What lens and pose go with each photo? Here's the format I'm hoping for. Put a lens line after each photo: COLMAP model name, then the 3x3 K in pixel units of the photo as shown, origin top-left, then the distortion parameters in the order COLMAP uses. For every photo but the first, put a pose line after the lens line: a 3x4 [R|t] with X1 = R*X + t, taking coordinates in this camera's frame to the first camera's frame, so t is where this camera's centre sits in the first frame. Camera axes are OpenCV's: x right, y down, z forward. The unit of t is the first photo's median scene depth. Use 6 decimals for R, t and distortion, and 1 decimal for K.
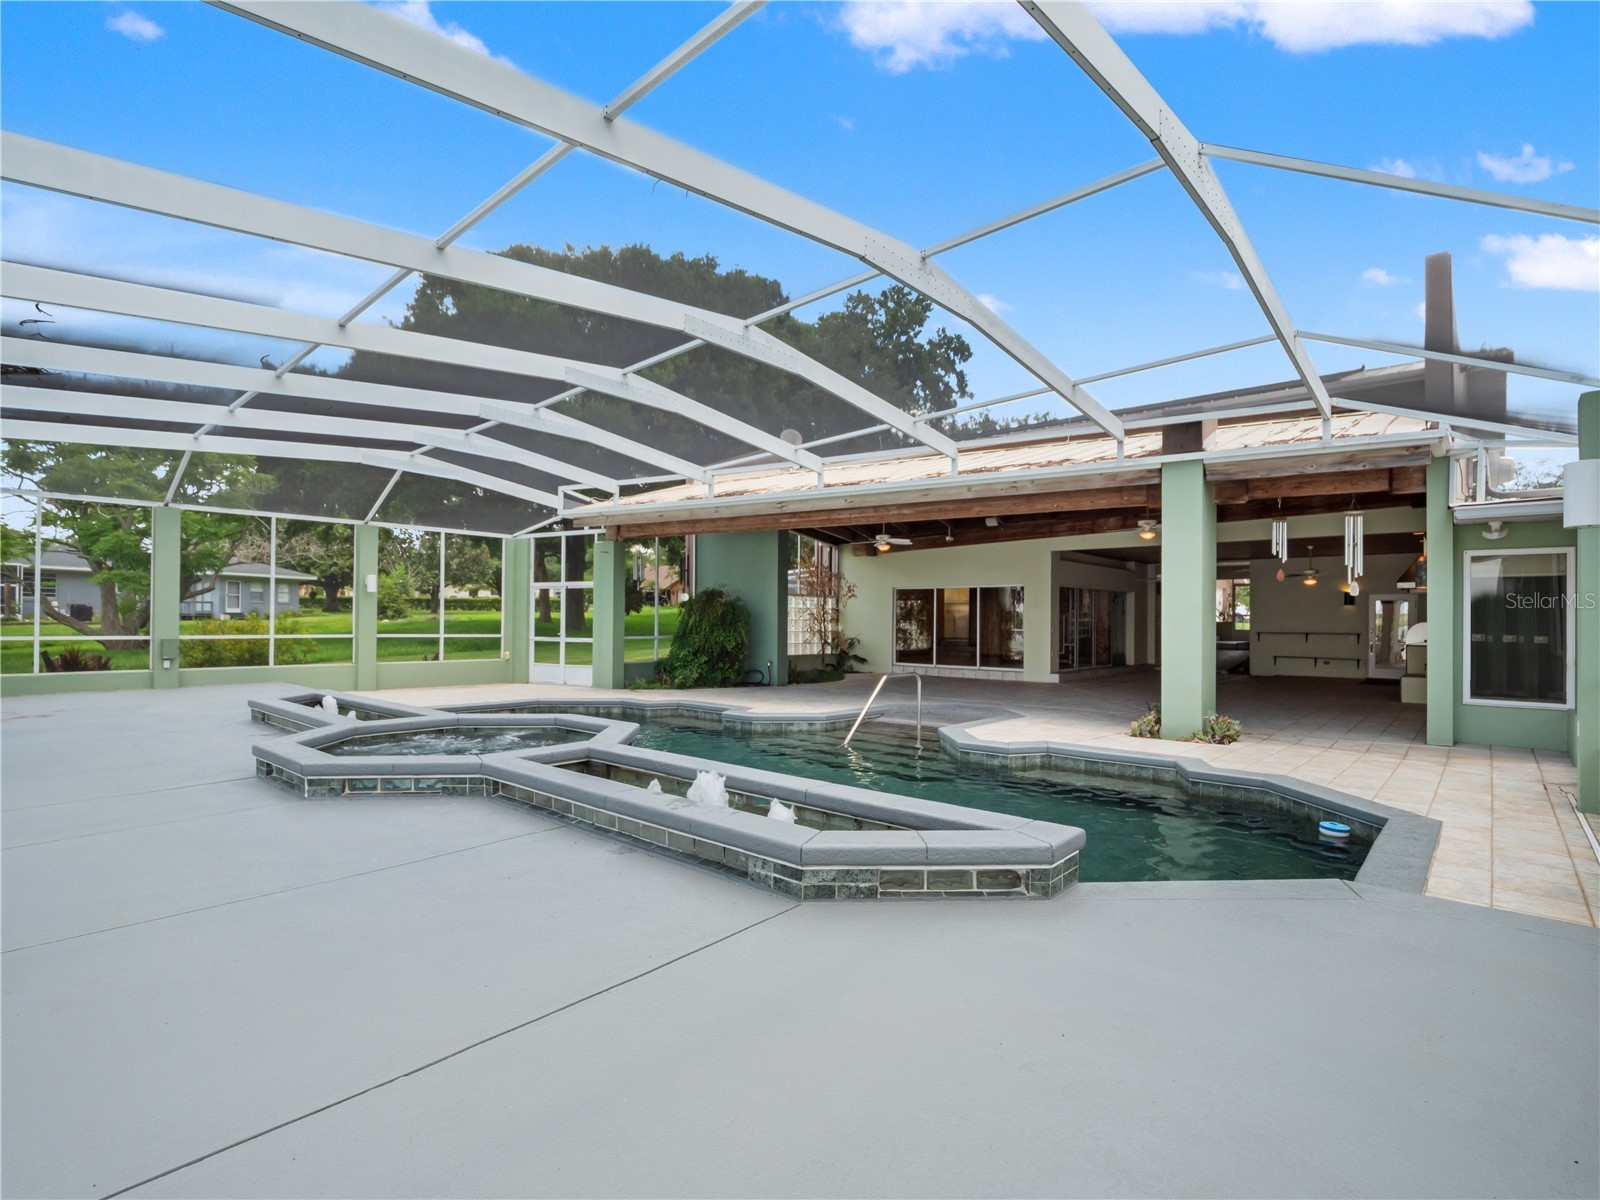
lens RADIAL K [[811.8, 0, 798.4], [0, 811.8, 612.2], [0, 0, 1]] dist [0.013288, -0.023860]
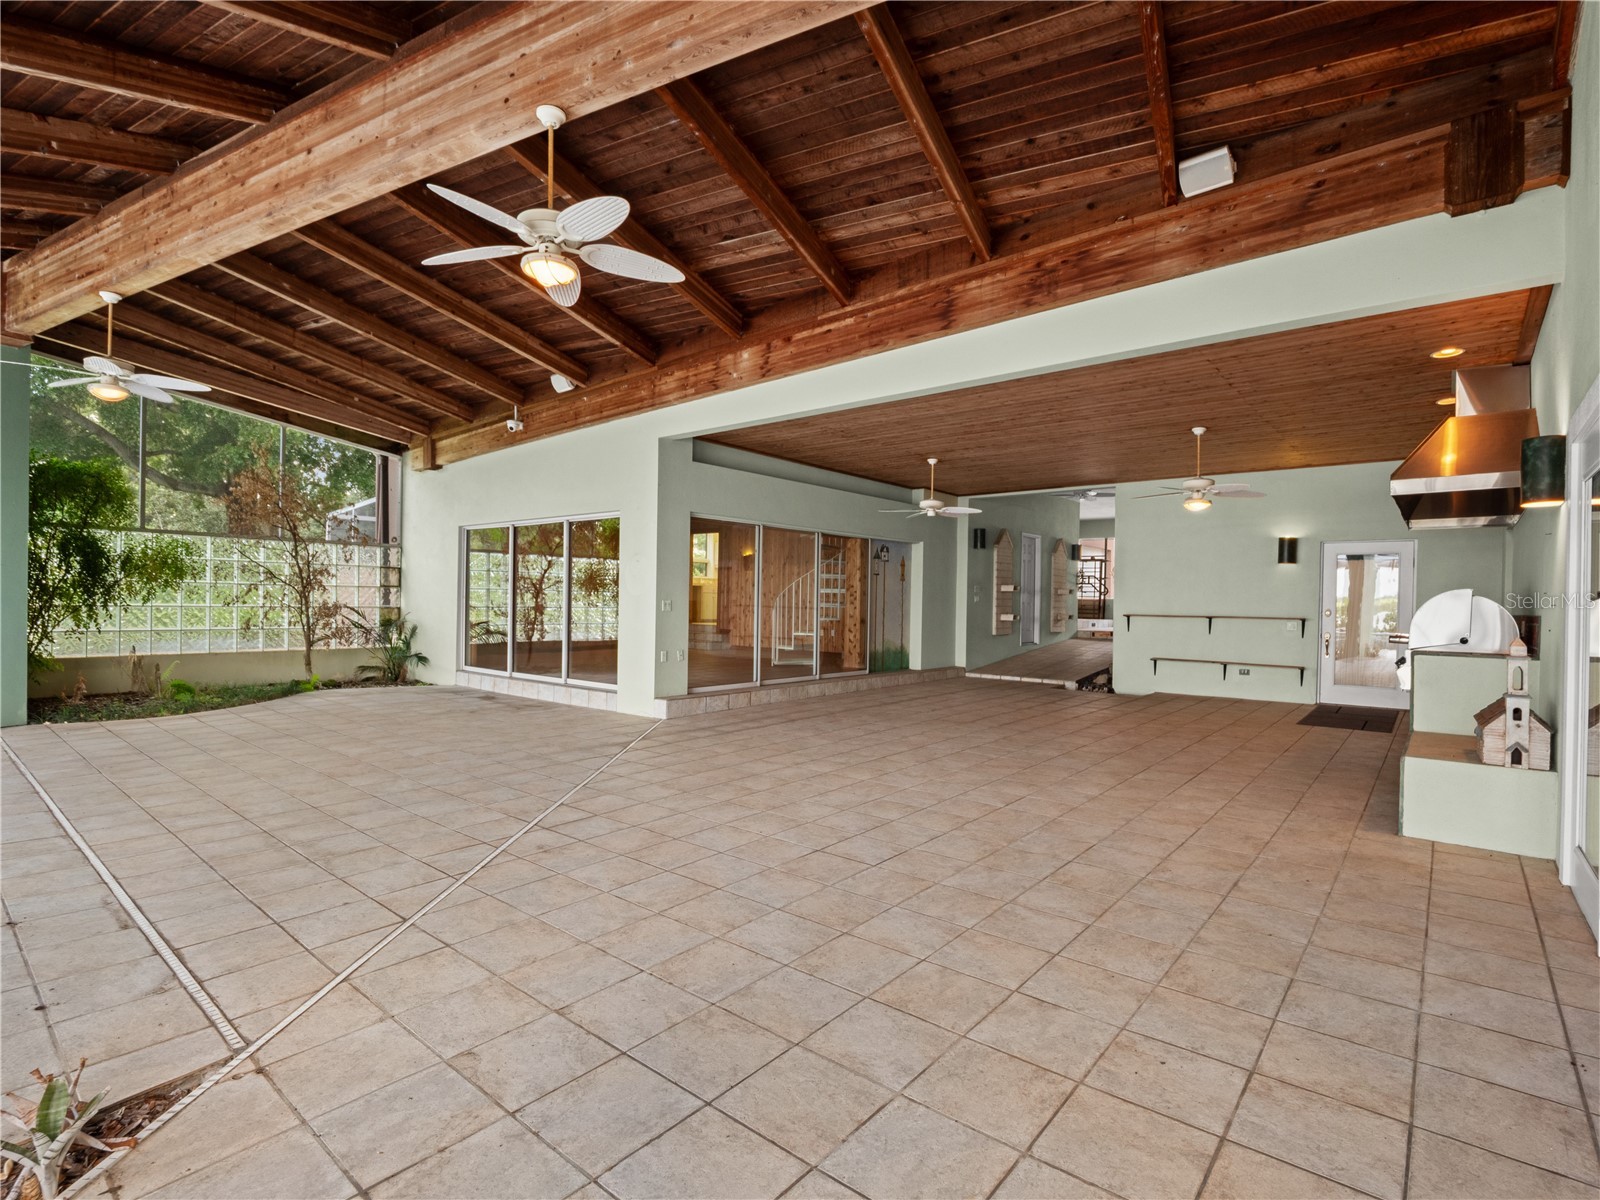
lens RADIAL K [[811.8, 0, 798.4], [0, 811.8, 612.2], [0, 0, 1]] dist [0.013288, -0.023860]
pose [[0.999733, 0.006115, 0.022299, 0.423420], [-0.006540, 0.999798, 0.019000, 0.018442], [-0.022178, -0.019141, 0.999571, 0.583780]]
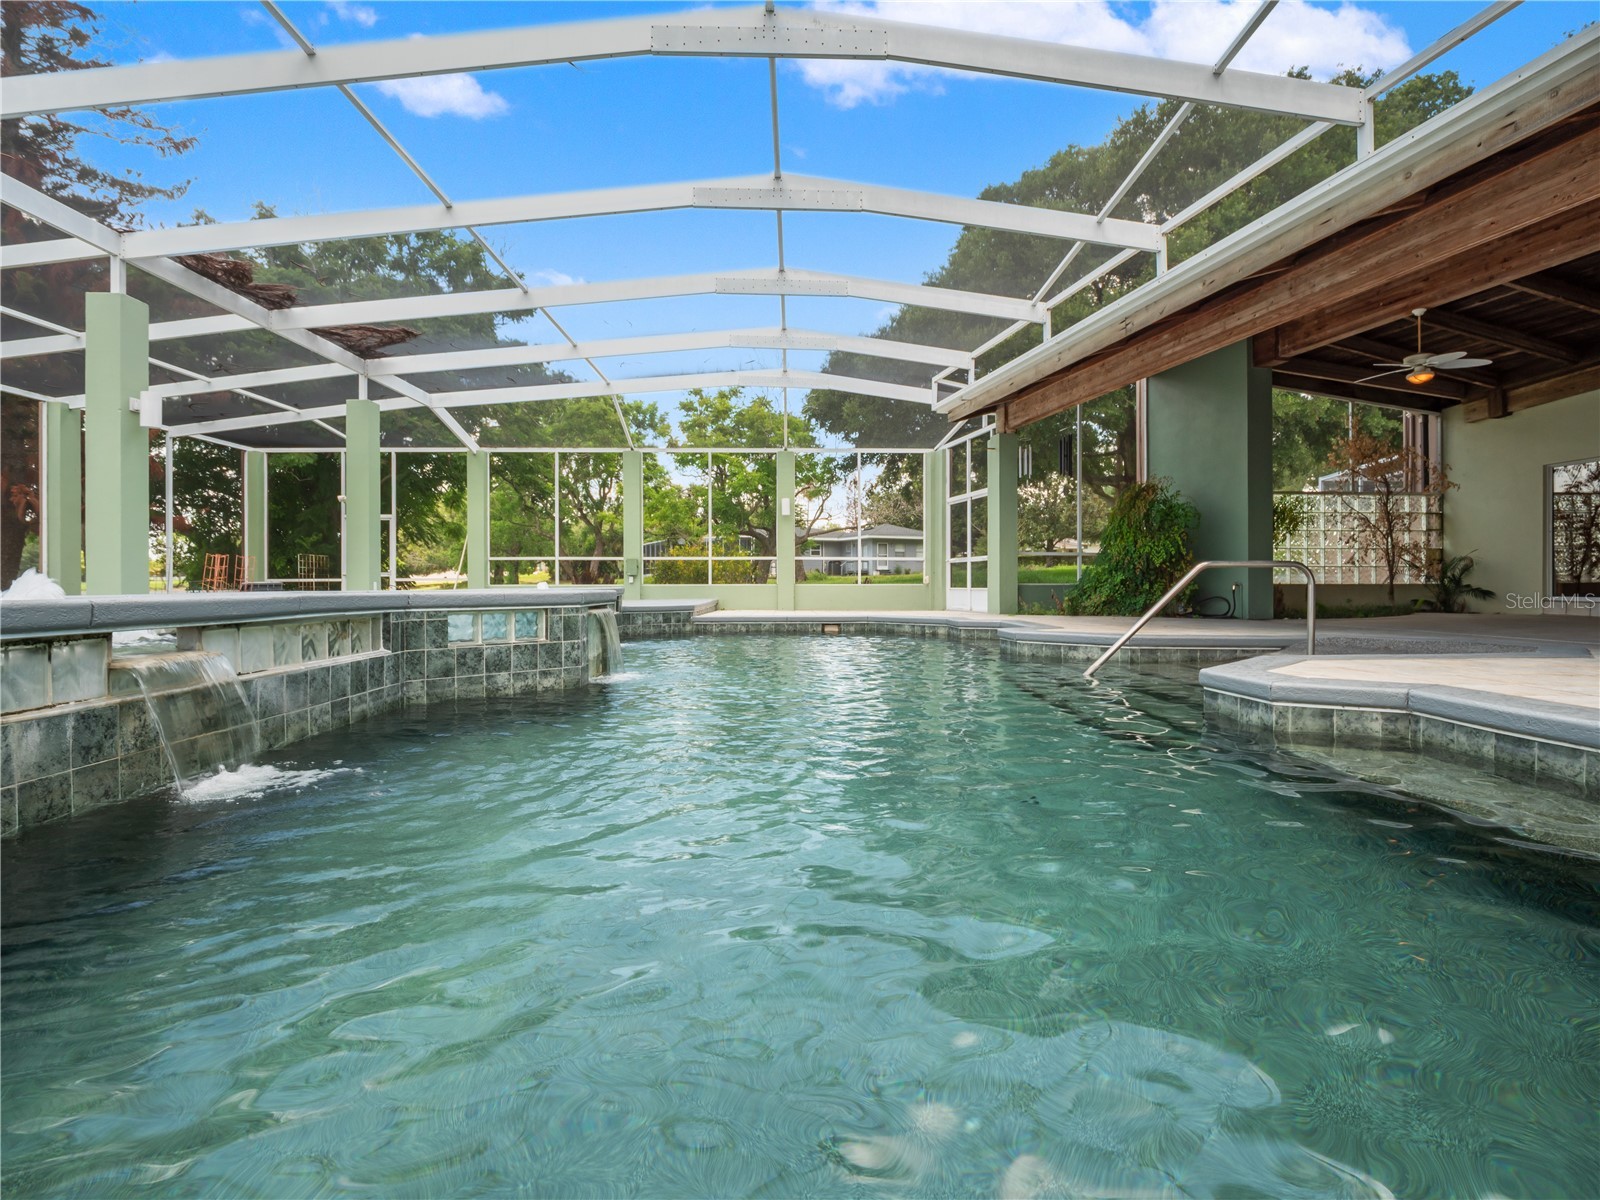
lens RADIAL K [[807.5, 0, 787.5], [0, 807.5, 582.4], [0, 0, 1]] dist [-0.002228, -0.001099]
pose [[0.683401, -0.009967, -0.729976, 0.212808], [0.012514, 0.999920, -0.001938, 0.059553], [0.729936, -0.007811, 0.683470, 0.282257]]
